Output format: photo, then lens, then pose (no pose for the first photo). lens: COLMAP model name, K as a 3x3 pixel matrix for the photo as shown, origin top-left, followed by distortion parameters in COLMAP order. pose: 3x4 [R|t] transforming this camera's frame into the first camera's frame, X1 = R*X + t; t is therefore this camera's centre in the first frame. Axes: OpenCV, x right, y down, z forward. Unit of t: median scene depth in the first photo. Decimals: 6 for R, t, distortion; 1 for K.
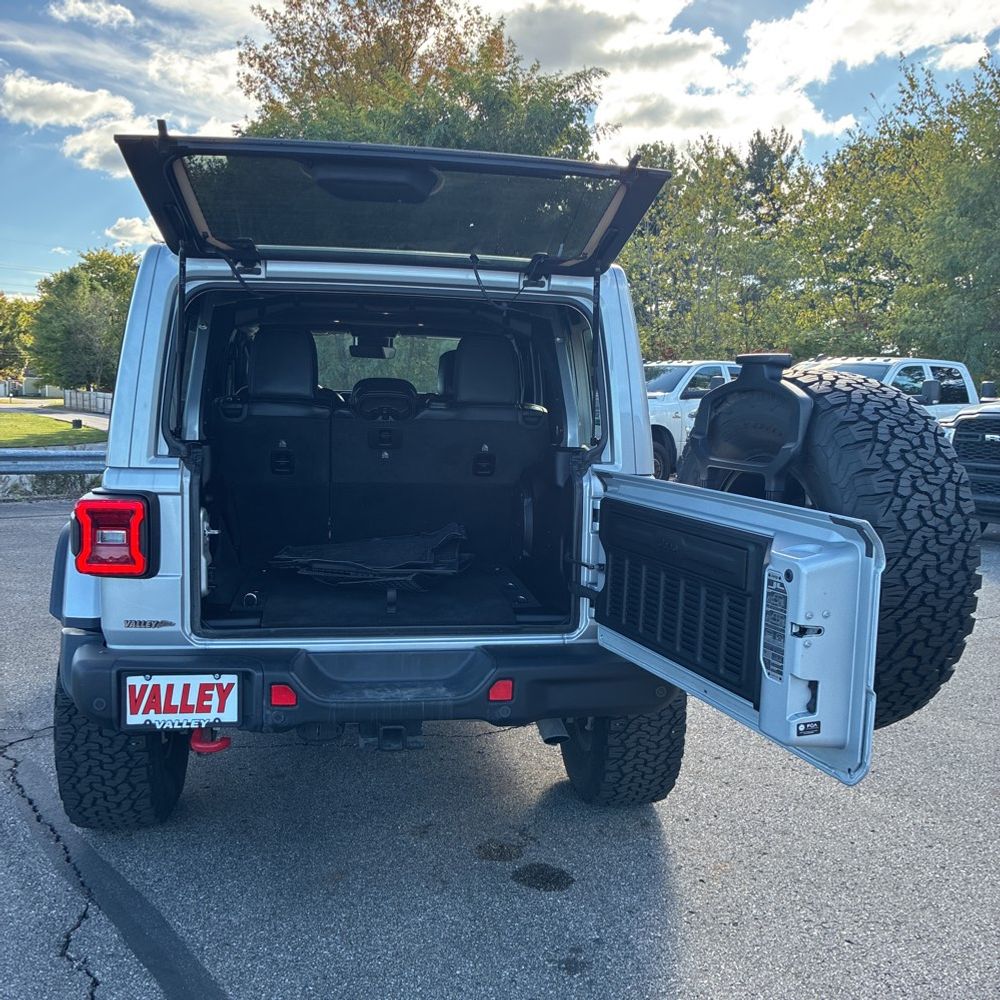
lens RADIAL K [[1005.3, 0, 507.7], [0, 1005.3, 509.9], [0, 0, 1]] dist [0.014831, 0.000000]
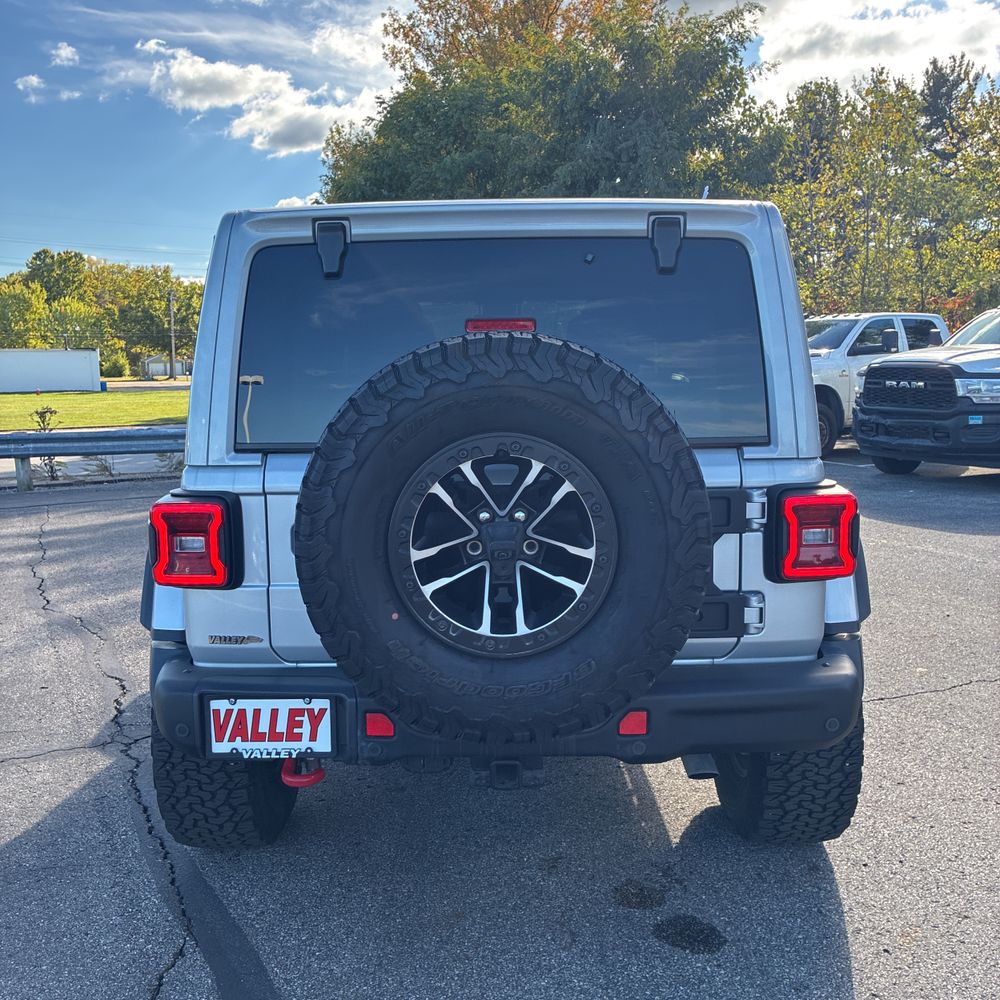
lens RADIAL K [[1005.3, 0, 495.8], [0, 1005.3, 496.1], [0, 0, 1]] dist [0.014831, 0.000000]
pose [[0.986173, -0.012733, -0.165229, 0.018714], [0.016314, 0.999660, 0.020335, -0.024957], [0.164914, -0.022750, 0.986046, 0.139379]]
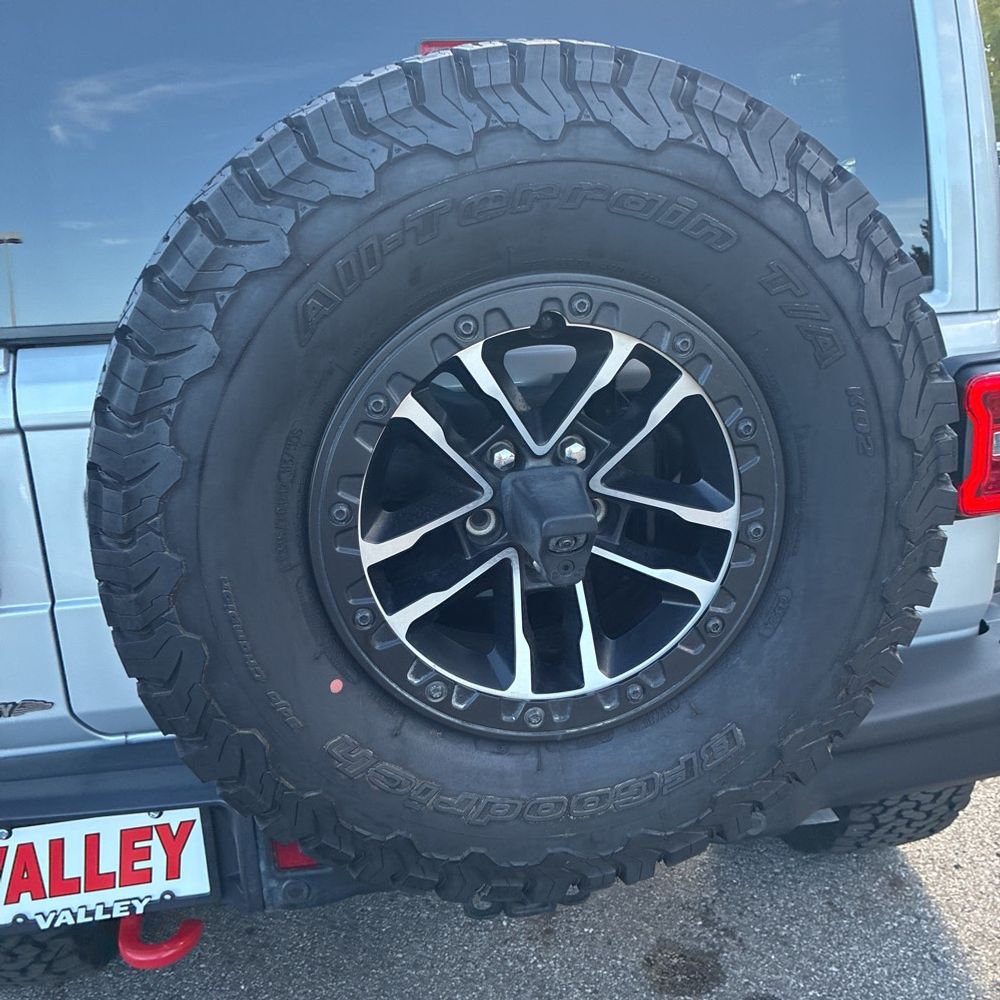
lens RADIAL K [[1005.3, 0, 517.2], [0, 1005.3, 520.0], [0, 0, 1]] dist [0.014831, 0.000000]
pose [[0.997424, -0.070025, 0.015552, -0.100982], [0.066384, 0.983253, 0.169724, -0.032620], [-0.027176, -0.168255, 0.985369, 0.475438]]
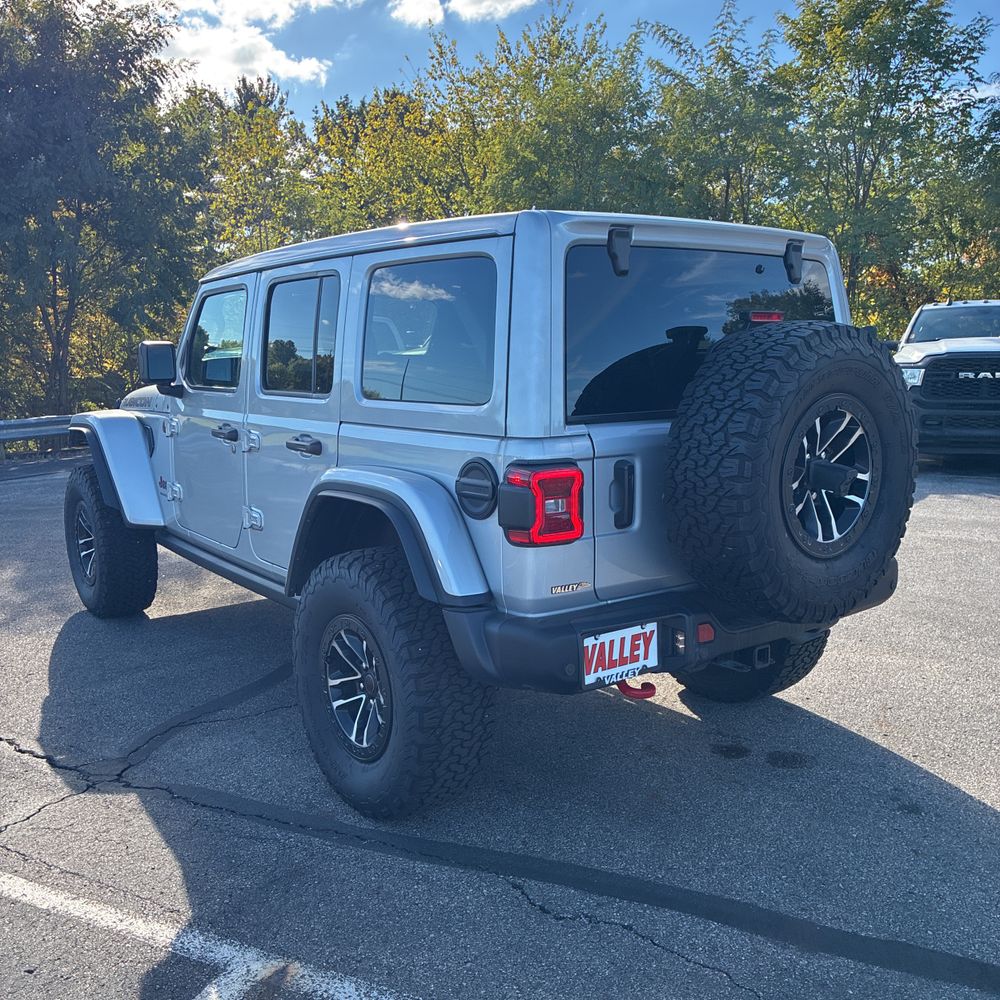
lens RADIAL K [[1005.3, 0, 497.2], [0, 1005.3, 505.4], [0, 0, 1]] dist [0.014831, 0.000000]
pose [[0.885053, -0.104146, 0.453690, -0.767432], [0.085044, 0.994423, 0.062369, -0.035026], [-0.457655, -0.016616, 0.888974, 0.111578]]
